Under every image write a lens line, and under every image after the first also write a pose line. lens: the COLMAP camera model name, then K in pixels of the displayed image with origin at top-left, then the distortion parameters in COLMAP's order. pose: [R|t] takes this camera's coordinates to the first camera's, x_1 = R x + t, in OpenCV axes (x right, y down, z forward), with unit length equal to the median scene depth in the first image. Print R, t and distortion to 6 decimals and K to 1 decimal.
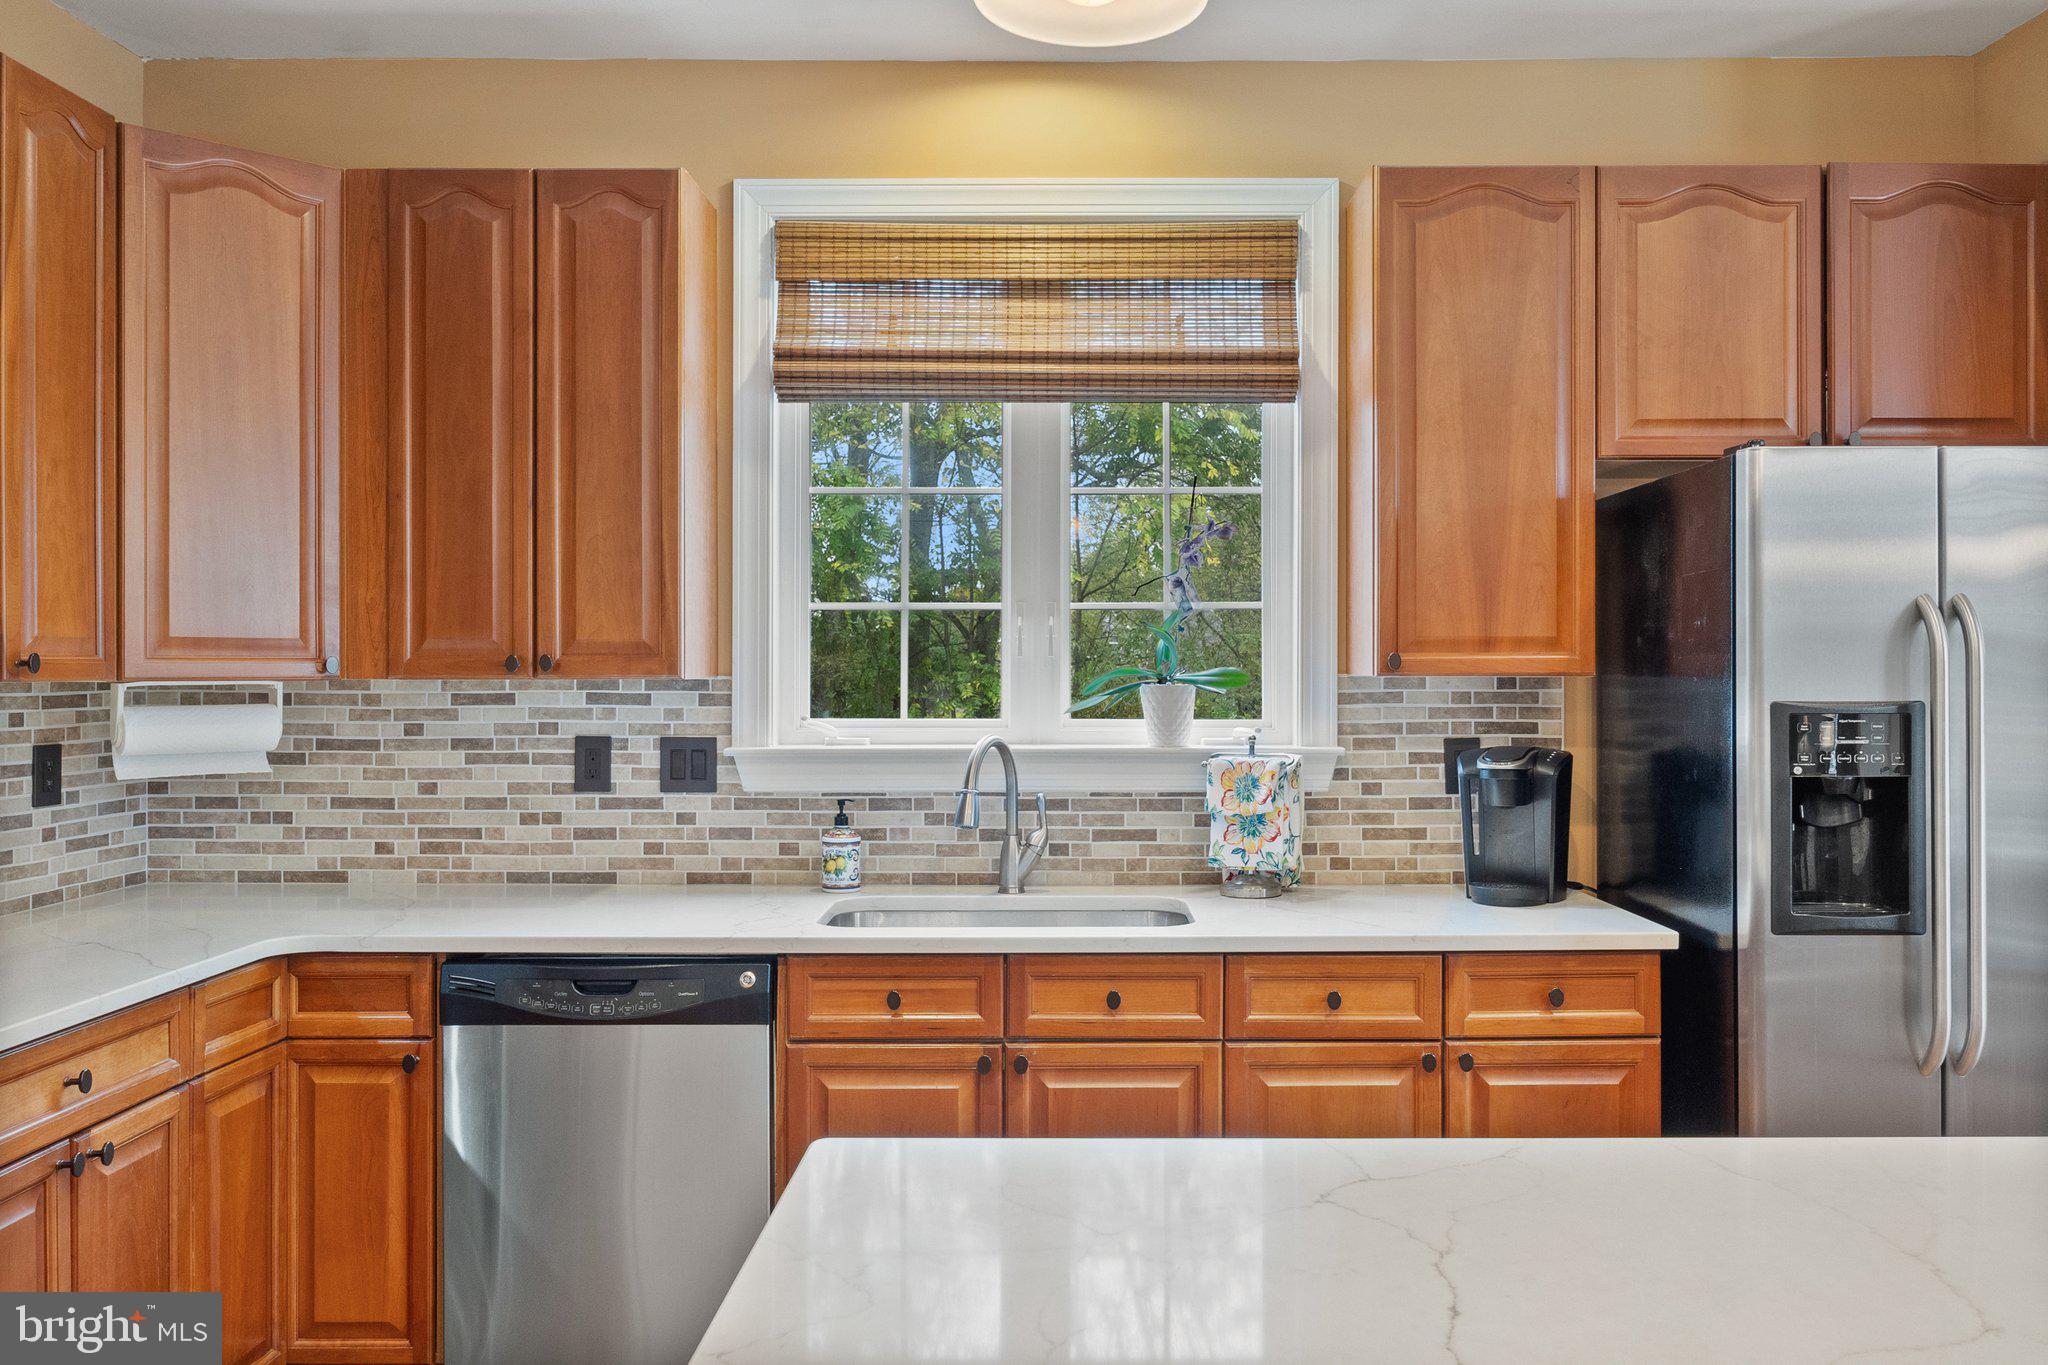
lens RADIAL K [[1586.6, 0, 1053.6], [0, 1586.6, 667.3], [0, 0, 1]] dist [0.010136, -0.004977]
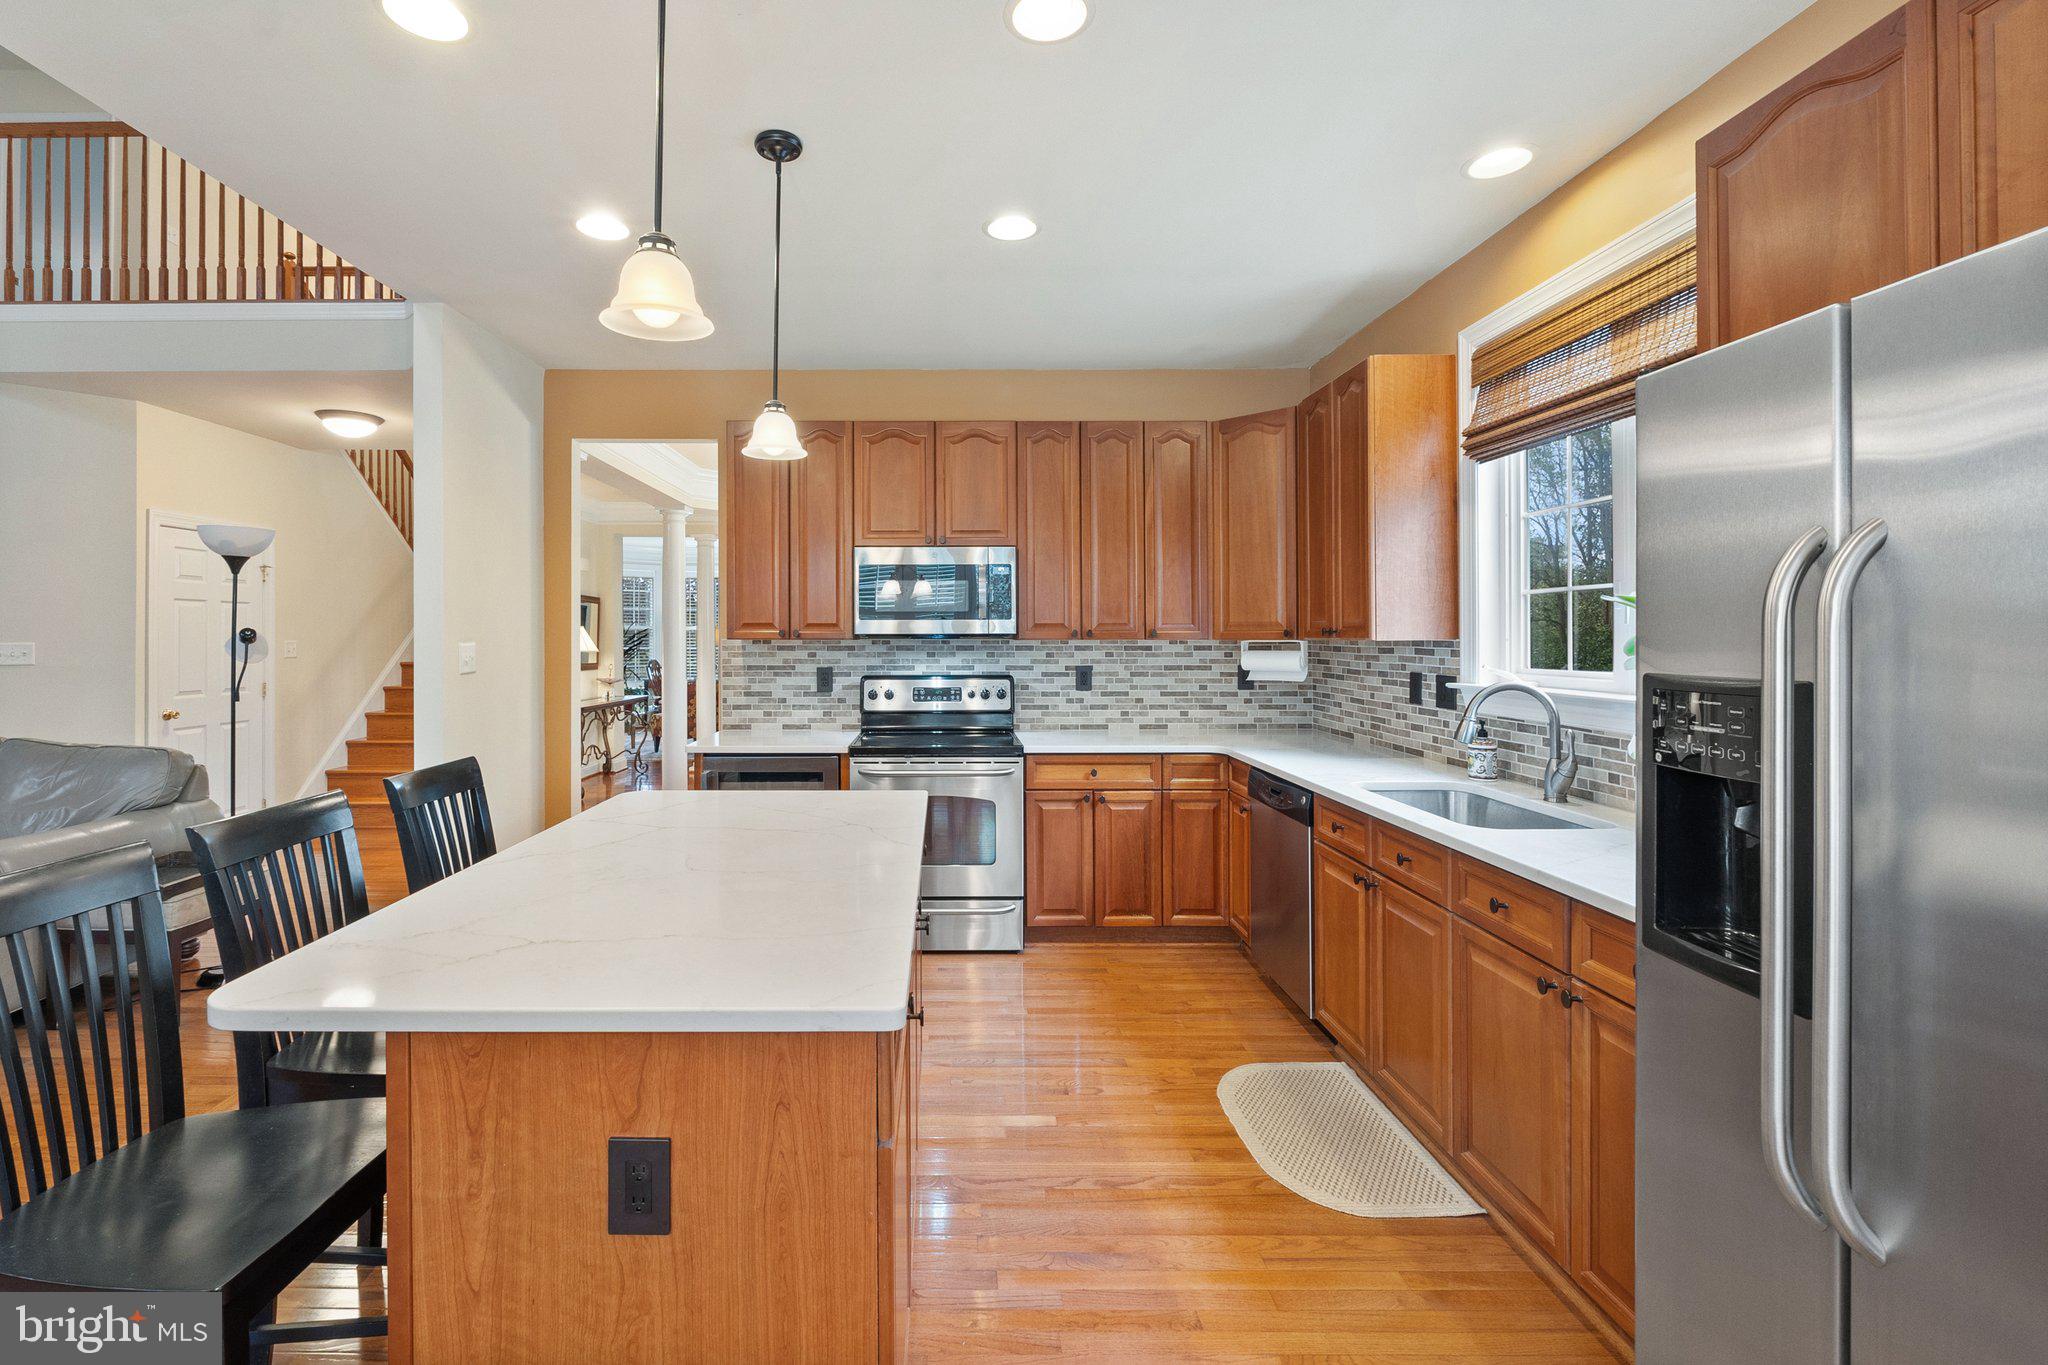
lens RADIAL K [[900.1, 0, 917.7], [0, 900.1, 630.3], [0, 0, 1]] dist [-0.001347, -0.001135]
pose [[-0.036071, -0.005910, -0.999332, 0.732330], [0.006028, 0.999963, -0.006132, -0.000825], [0.999331, -0.006245, -0.036034, 0.482367]]
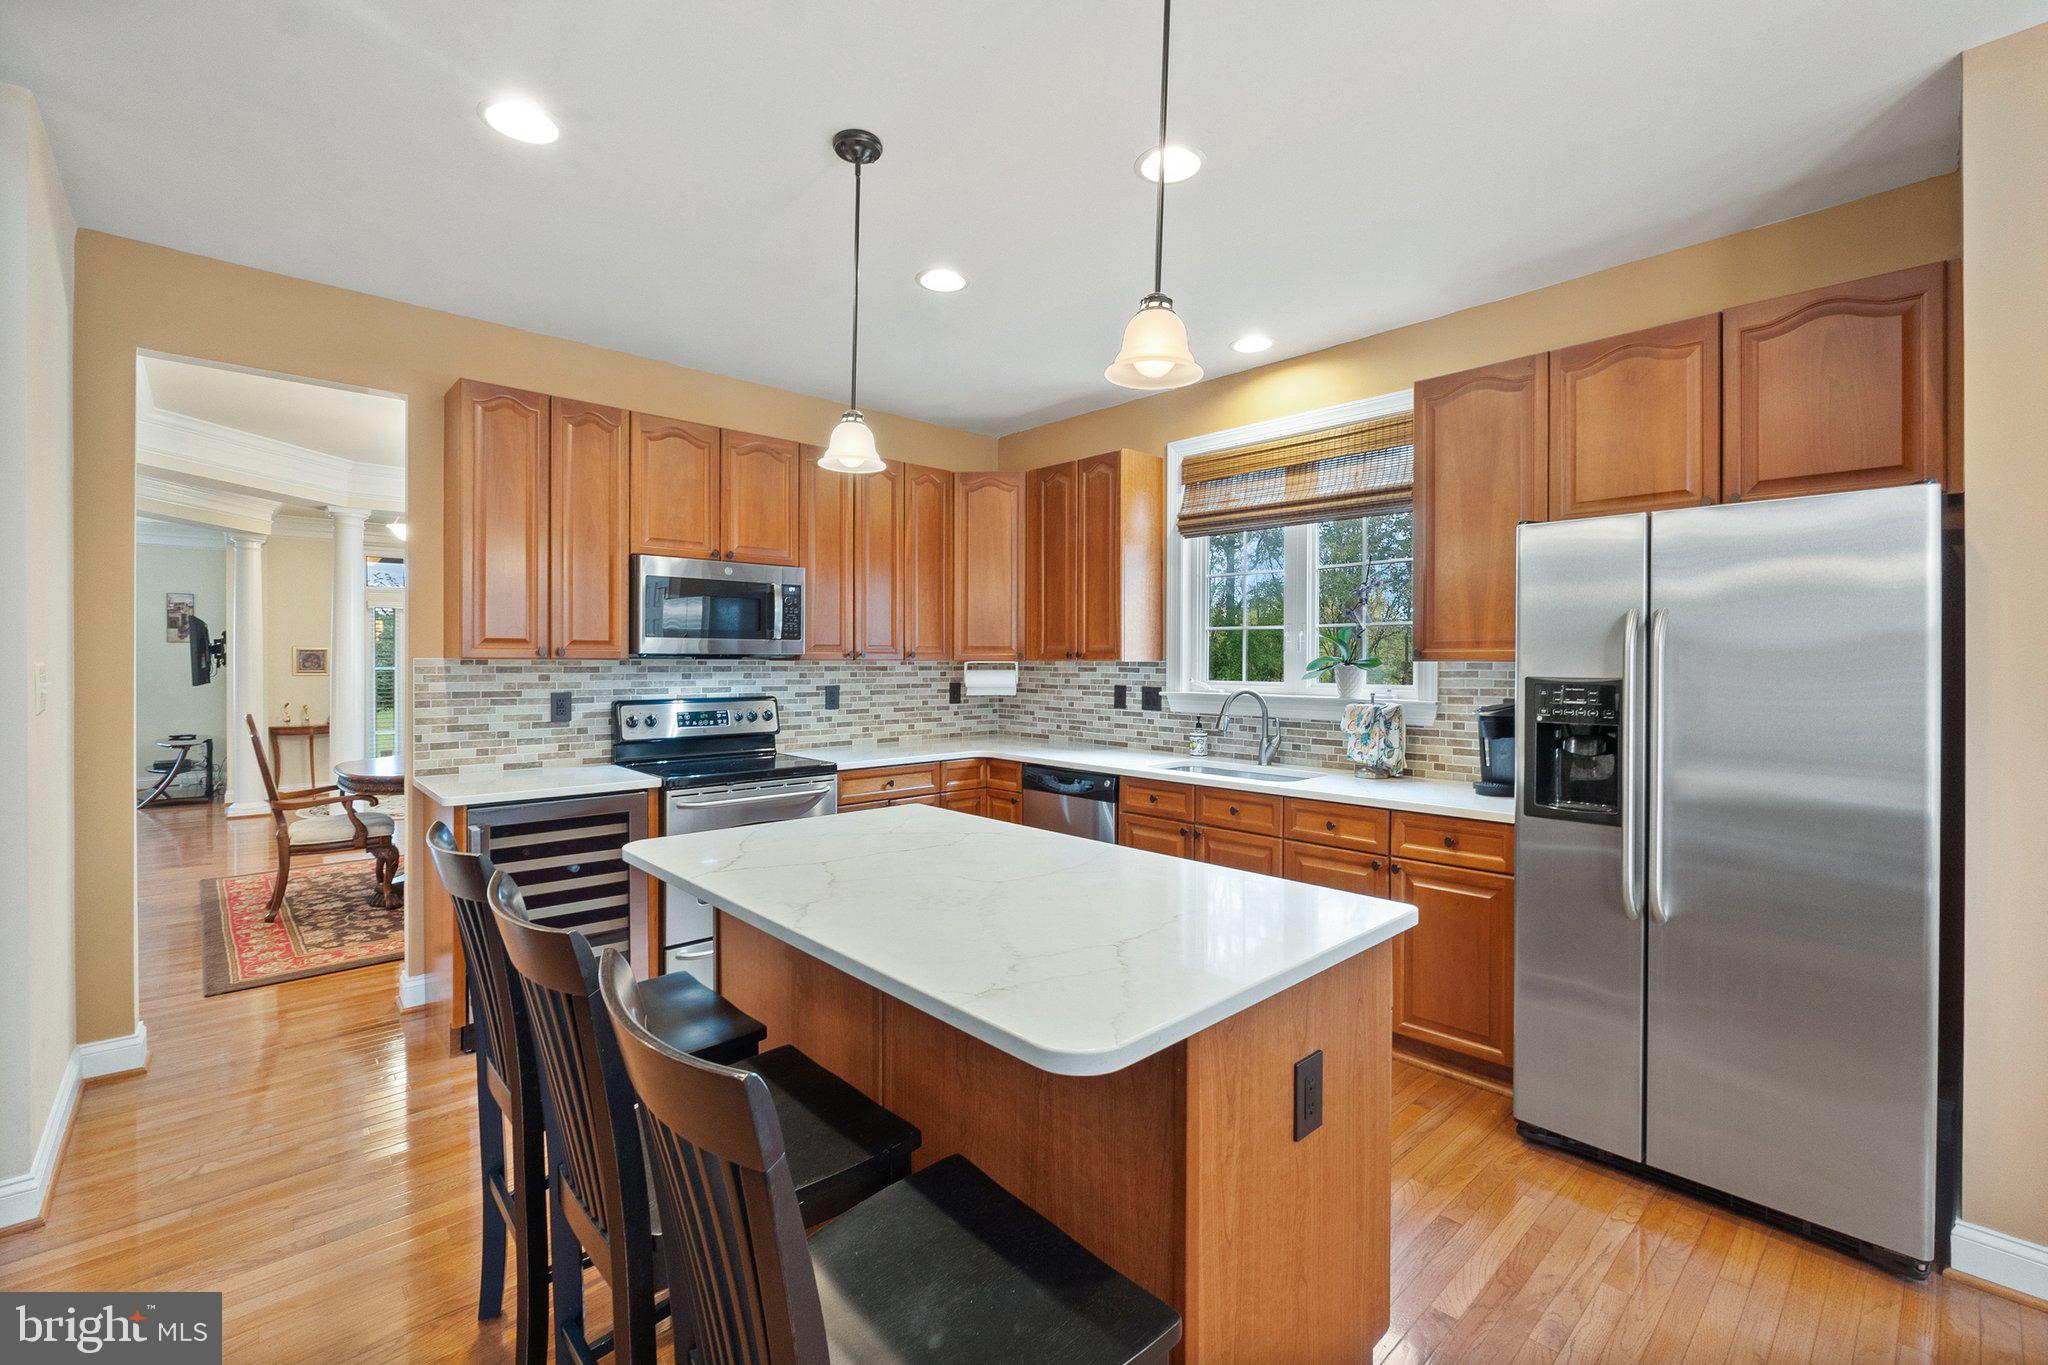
lens RADIAL K [[900.1, 0, 1011.3], [0, 900.1, 659.7], [0, 0, 1]] dist [-0.001347, -0.001135]
pose [[0.666708, 0.002904, -0.745313, 0.615122], [-0.000508, 0.999994, 0.003442, 0.000062], [0.745319, -0.001916, 0.666705, -0.030891]]
